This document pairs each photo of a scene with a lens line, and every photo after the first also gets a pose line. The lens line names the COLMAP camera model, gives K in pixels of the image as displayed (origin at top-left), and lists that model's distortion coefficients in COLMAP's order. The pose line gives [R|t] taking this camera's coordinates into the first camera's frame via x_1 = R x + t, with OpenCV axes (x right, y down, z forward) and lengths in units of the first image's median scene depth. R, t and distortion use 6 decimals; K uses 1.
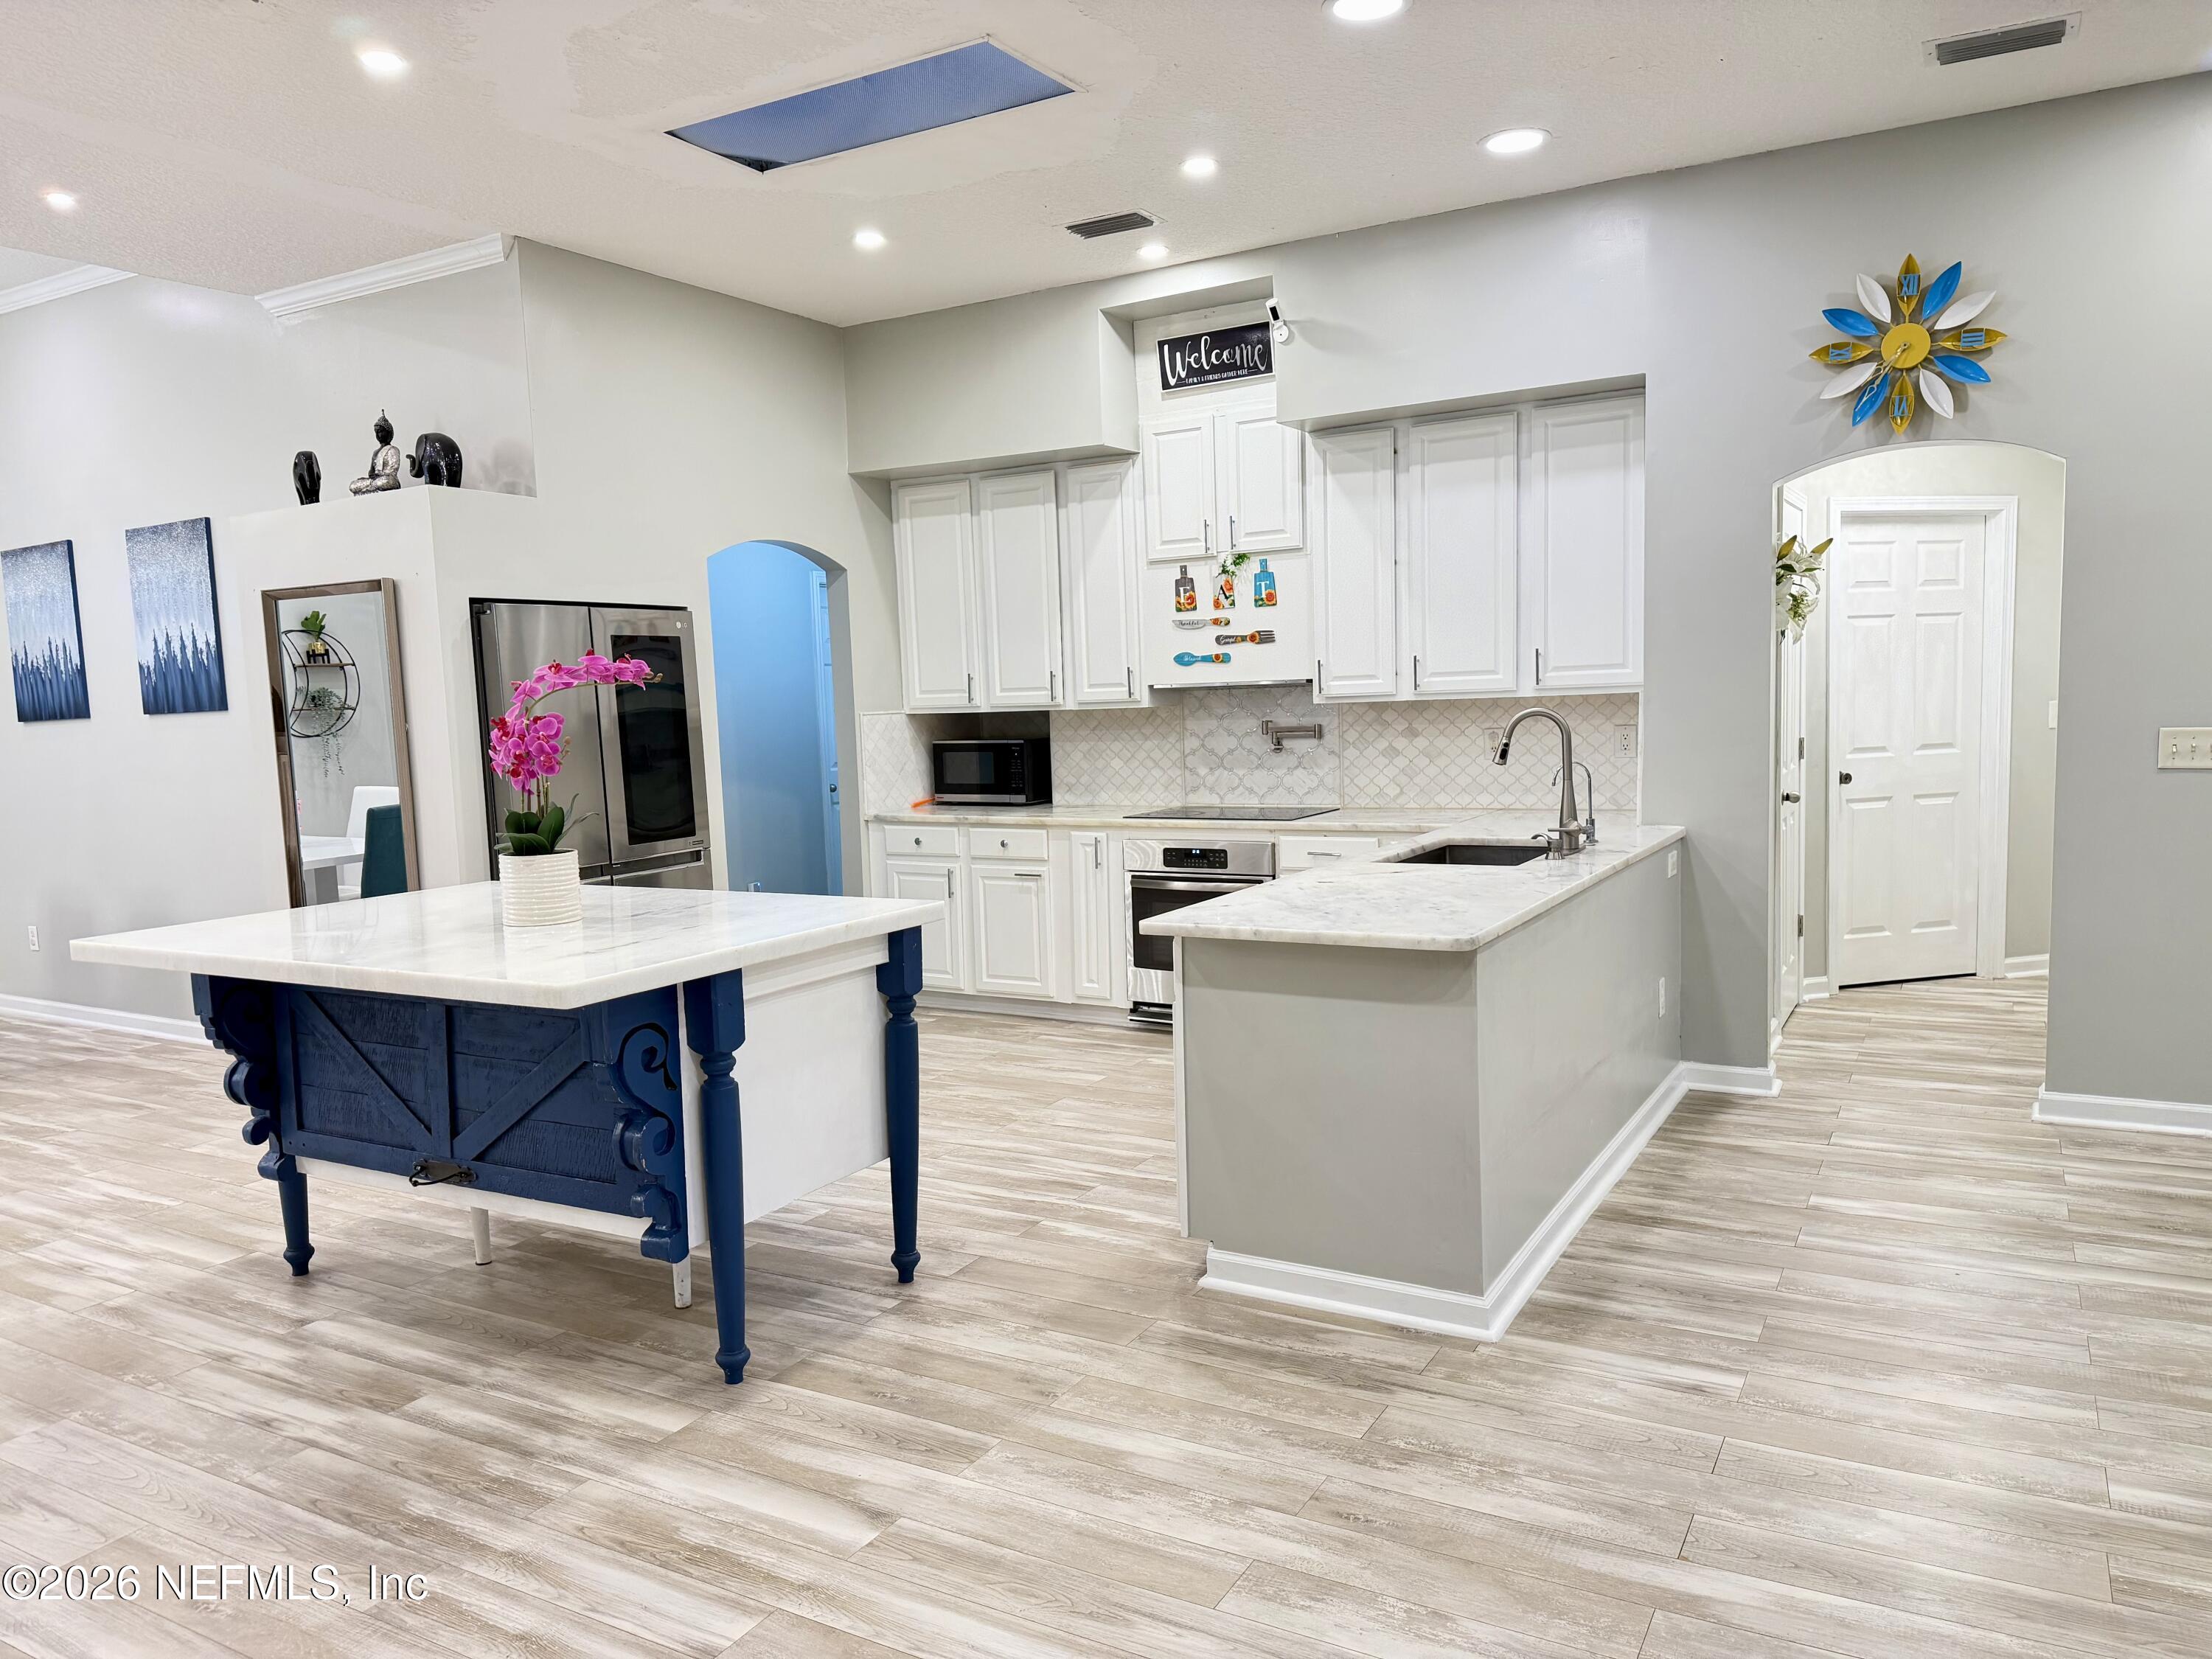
lens RADIAL K [[1550.8, 0, 1106.0], [0, 1550.8, 829.5], [0, 0, 1]] dist [0.064680, -0.073009]
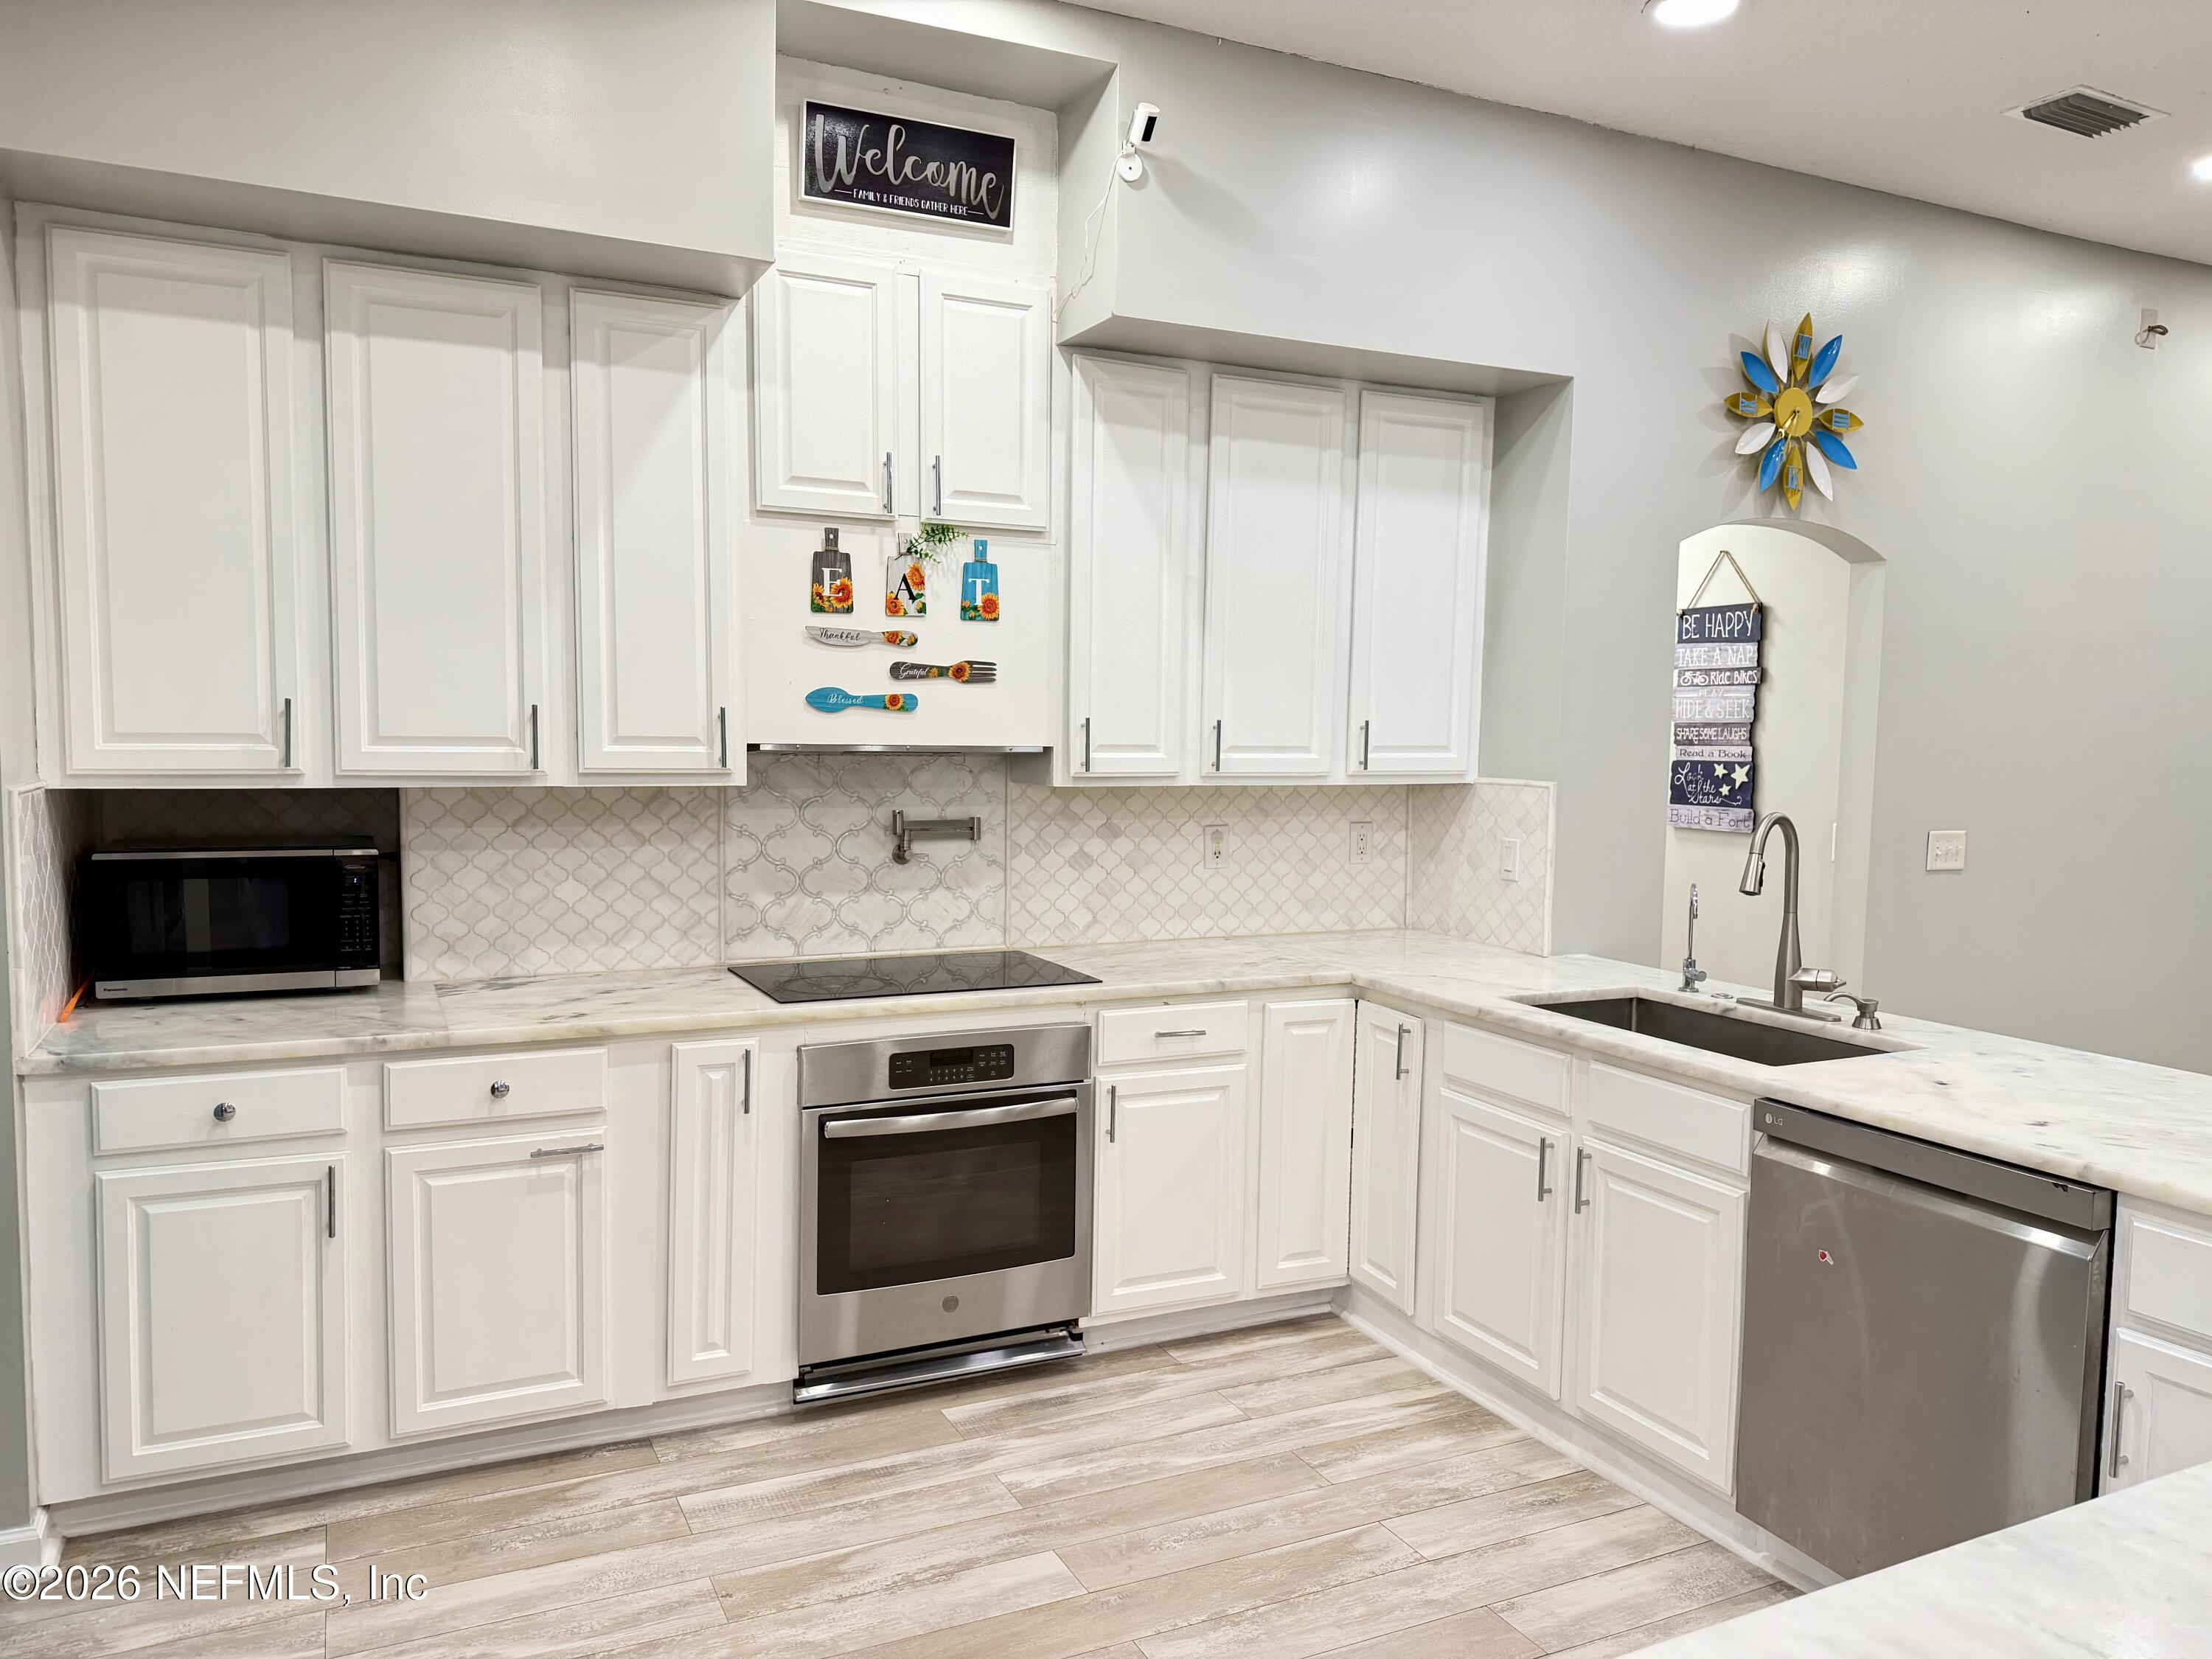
lens RADIAL K [[1511.1, 0, 1106.0], [0, 1511.1, 829.5], [0, 0, 1]] dist [0.125747, -0.253826]
pose [[0.552542, -0.010759, 0.833416, -0.341613], [0.042301, 0.998990, -0.015148, -0.051927], [-0.832411, 0.043625, 0.552439, 0.625942]]
